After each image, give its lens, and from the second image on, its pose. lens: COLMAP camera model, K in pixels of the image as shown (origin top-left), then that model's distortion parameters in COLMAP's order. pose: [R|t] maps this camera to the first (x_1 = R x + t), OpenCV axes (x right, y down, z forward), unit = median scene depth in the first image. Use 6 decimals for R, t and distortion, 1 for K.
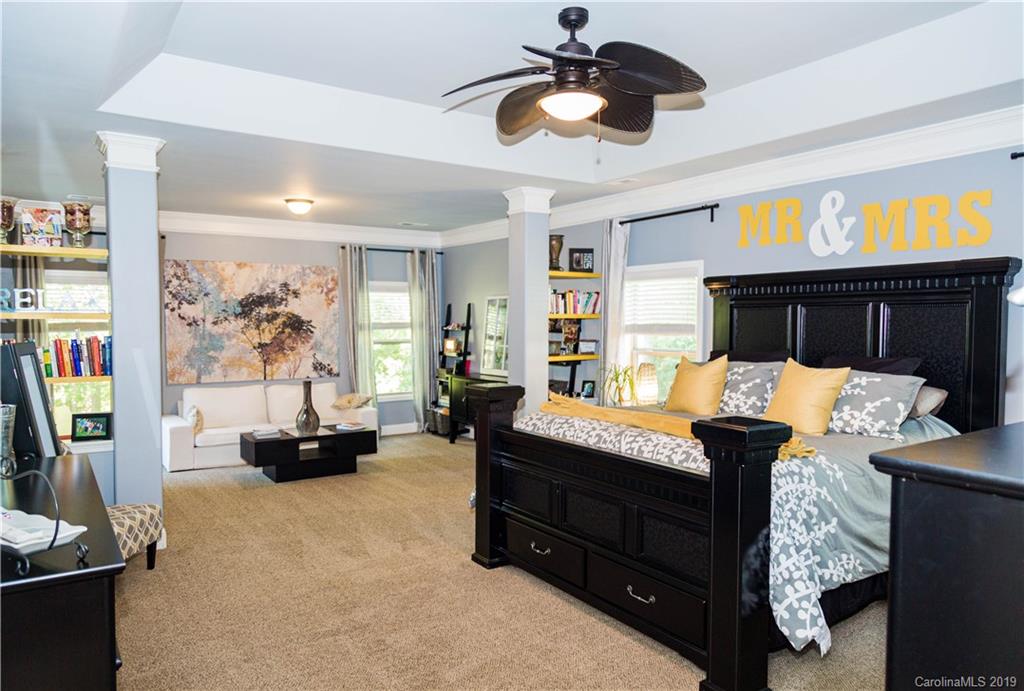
lens RADIAL K [[705.1, 0, 515.9], [0, 705.1, 349.0], [0, 0, 1]] dist [0.005999, 0.008573]
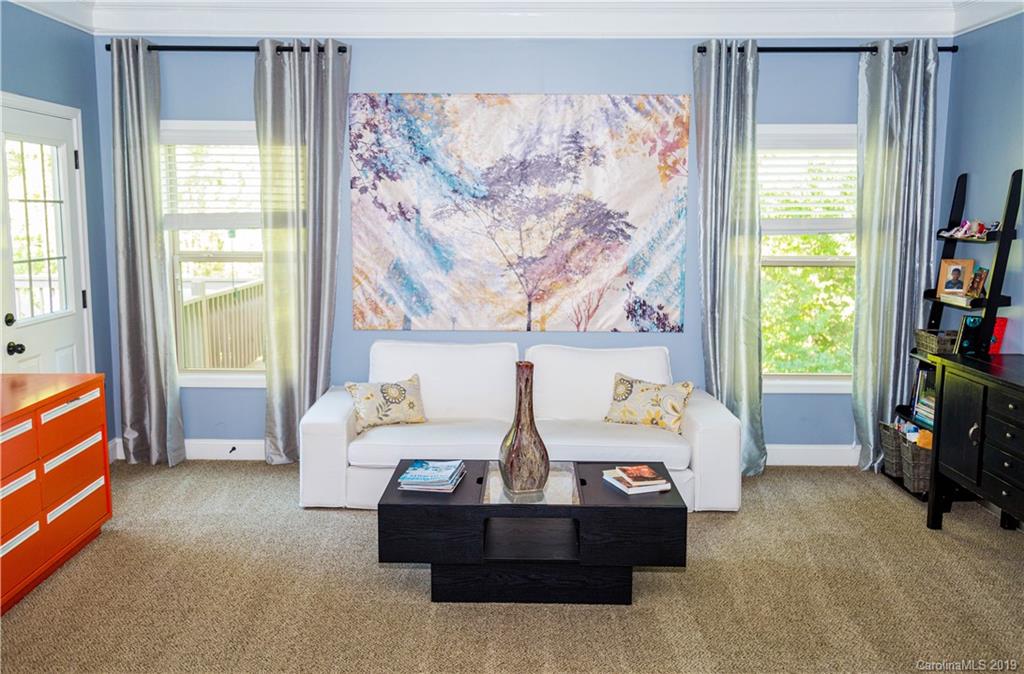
lens RADIAL K [[879.0, 0, 498.7], [0, 879.0, 320.7], [0, 0, 1]] dist [0.025341, -0.004876]
pose [[0.815275, 0.081211, -0.573351, -0.015946], [-0.031308, 0.994851, 0.096395, -0.024659], [0.578227, -0.060638, 0.813619, 0.511089]]
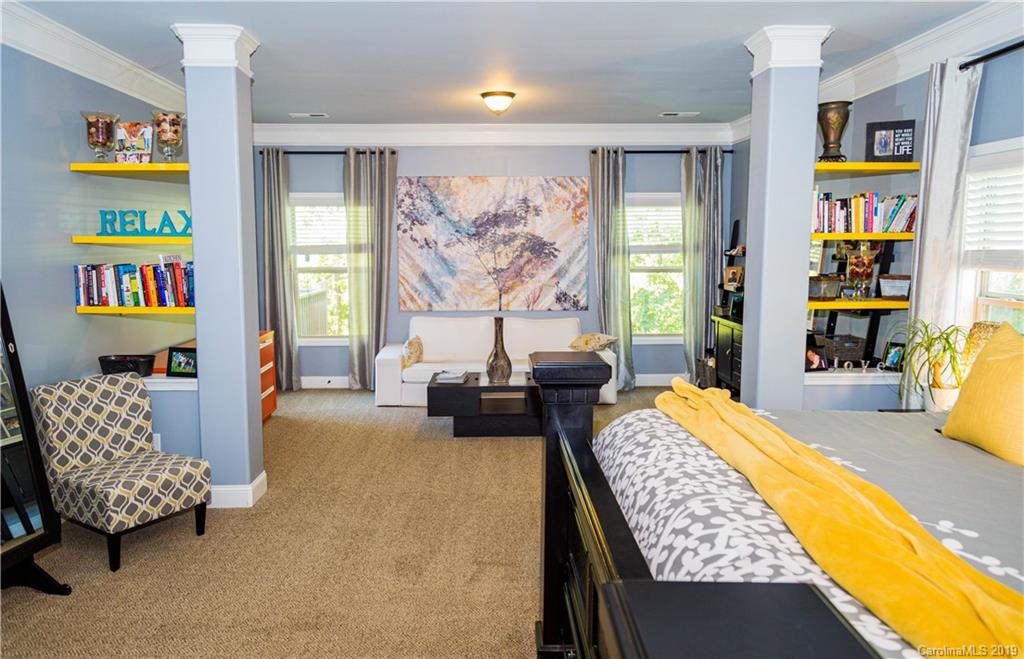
lens RADIAL K [[722.3, 0, 496.0], [0, 722.3, 313.5], [0, 0, 1]] dist [0.007797, 0.012433]
pose [[0.833276, 0.054892, -0.550125, 0.142842], [-0.021108, 0.997492, 0.067559, -0.013946], [0.552454, -0.044683, 0.832345, 0.267033]]
